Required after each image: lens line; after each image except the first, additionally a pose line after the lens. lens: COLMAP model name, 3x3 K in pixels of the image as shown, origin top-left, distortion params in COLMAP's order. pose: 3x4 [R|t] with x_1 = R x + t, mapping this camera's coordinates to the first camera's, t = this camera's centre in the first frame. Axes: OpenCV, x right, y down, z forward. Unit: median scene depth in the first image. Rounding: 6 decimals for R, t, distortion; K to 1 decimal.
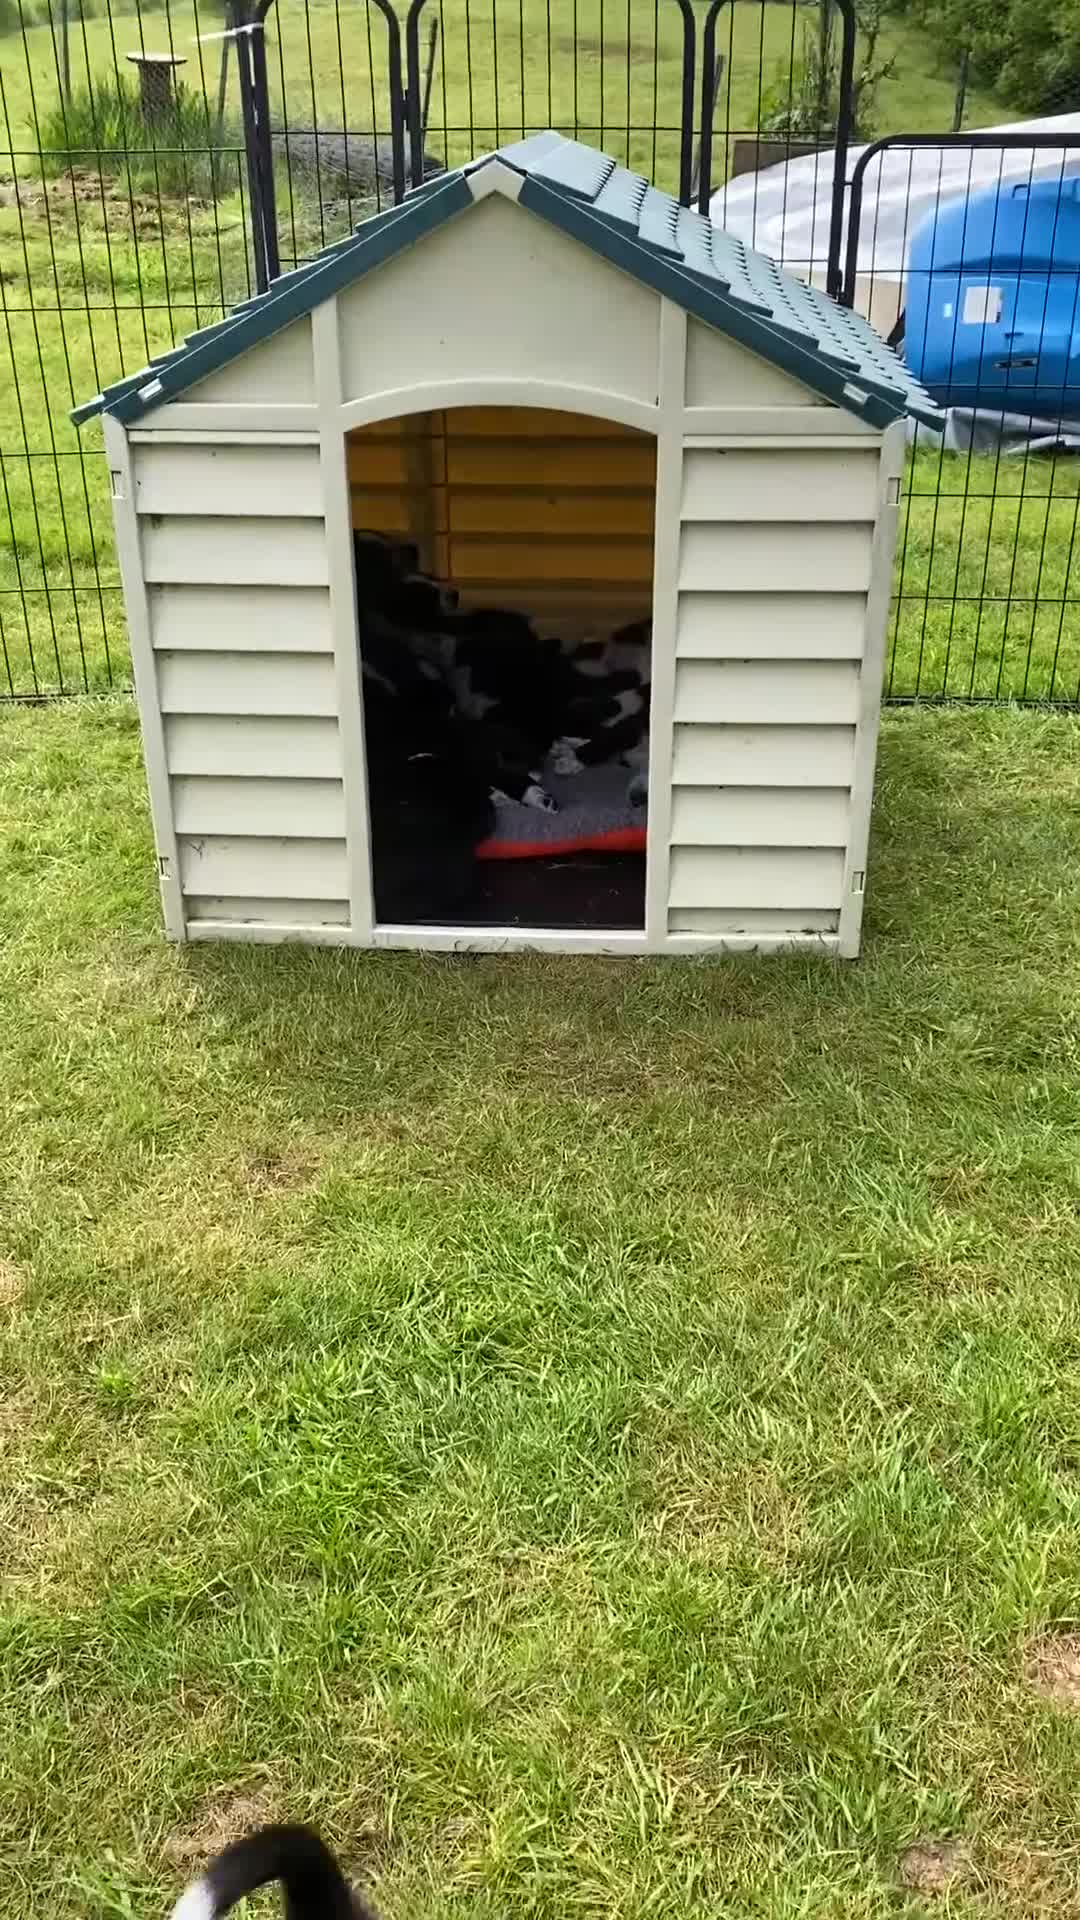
lens RADIAL K [[1524.8, 0, 540.0], [0, 1524.8, 960.0], [0, 0, 1]] dist [0.082258, 0.000772]
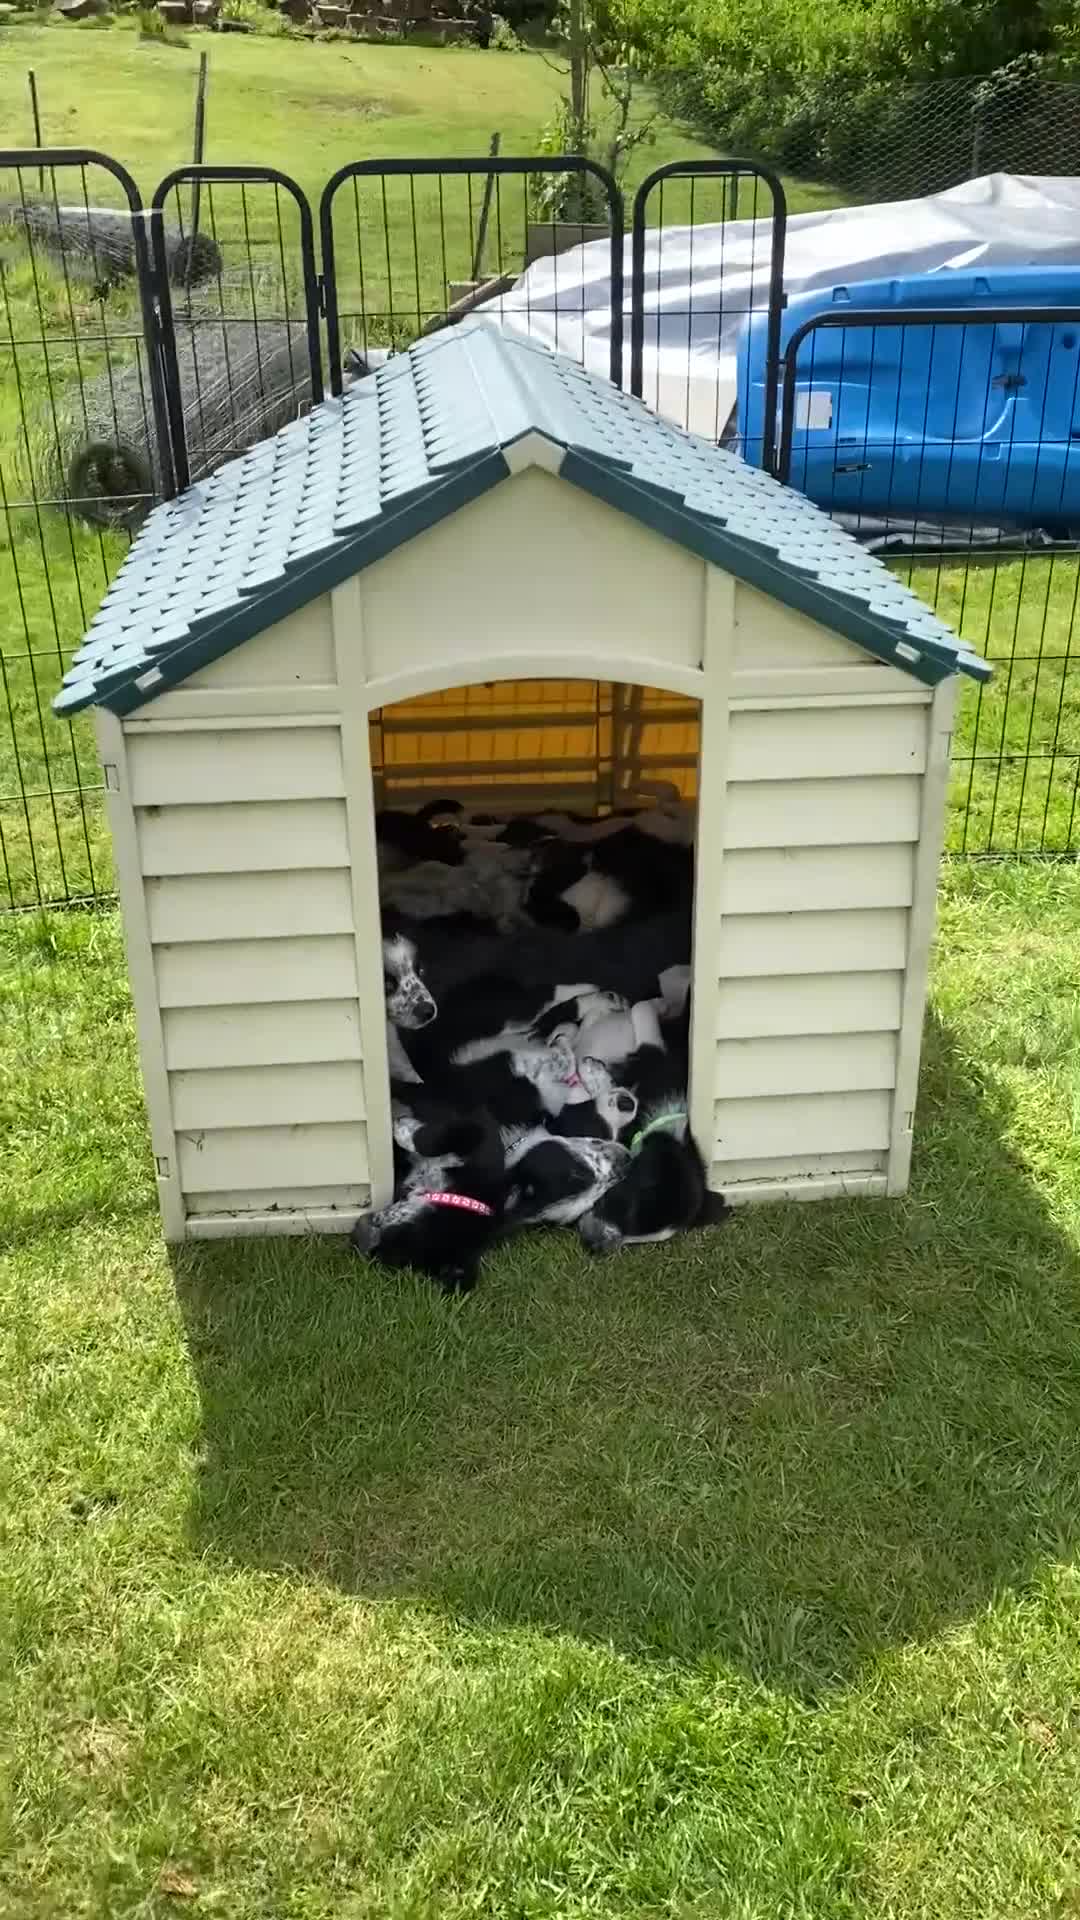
lens RADIAL K [[1524.8, 0, 540.0], [0, 1524.8, 960.0], [0, 0, 1]] dist [0.082258, 0.000772]
pose [[0.984145, -0.077214, 0.159674, -0.181731], [0.077088, 0.997000, 0.006993, -0.193517], [-0.159735, 0.005427, 0.987145, 0.092100]]
